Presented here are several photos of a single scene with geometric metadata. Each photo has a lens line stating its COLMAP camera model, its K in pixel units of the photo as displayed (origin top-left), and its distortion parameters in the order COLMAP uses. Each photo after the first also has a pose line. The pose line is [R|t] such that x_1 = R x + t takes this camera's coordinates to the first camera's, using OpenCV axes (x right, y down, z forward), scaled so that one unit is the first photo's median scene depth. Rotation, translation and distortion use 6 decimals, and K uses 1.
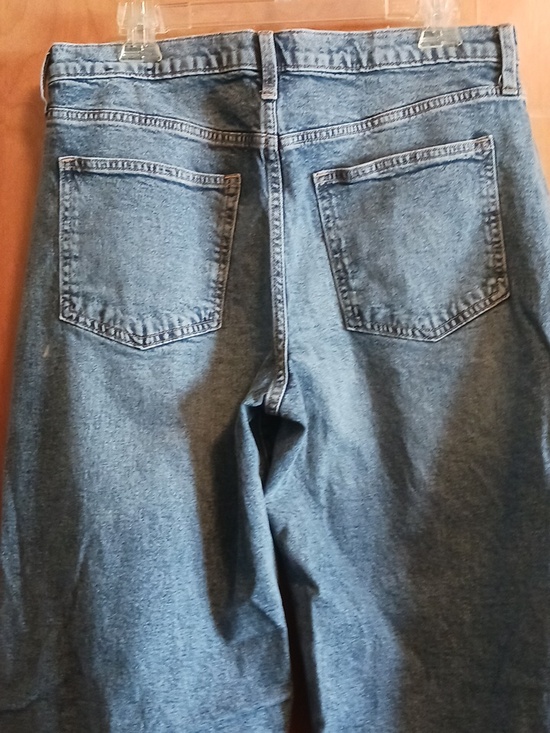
lens RADIAL K [[970.5, 0, 275.0], [0, 970.5, 366.5], [0, 0, 1]] dist [0.299510, -1.021538]
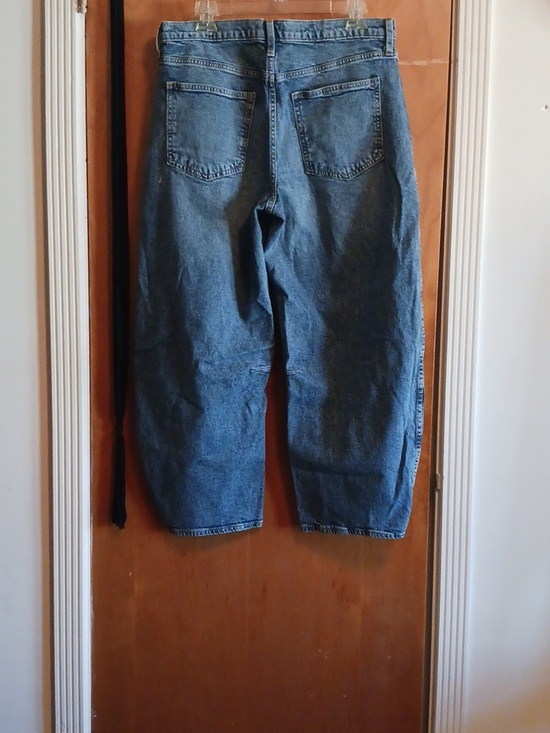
lens RADIAL K [[970.5, 0, 275.0], [0, 970.5, 366.5], [0, 0, 1]] dist [0.299510, -1.021538]
pose [[0.999597, 0.022655, 0.017090, -0.017224], [-0.025197, 0.985594, 0.167242, 0.019345], [-0.013055, -0.167605, 0.985768, -1.113098]]
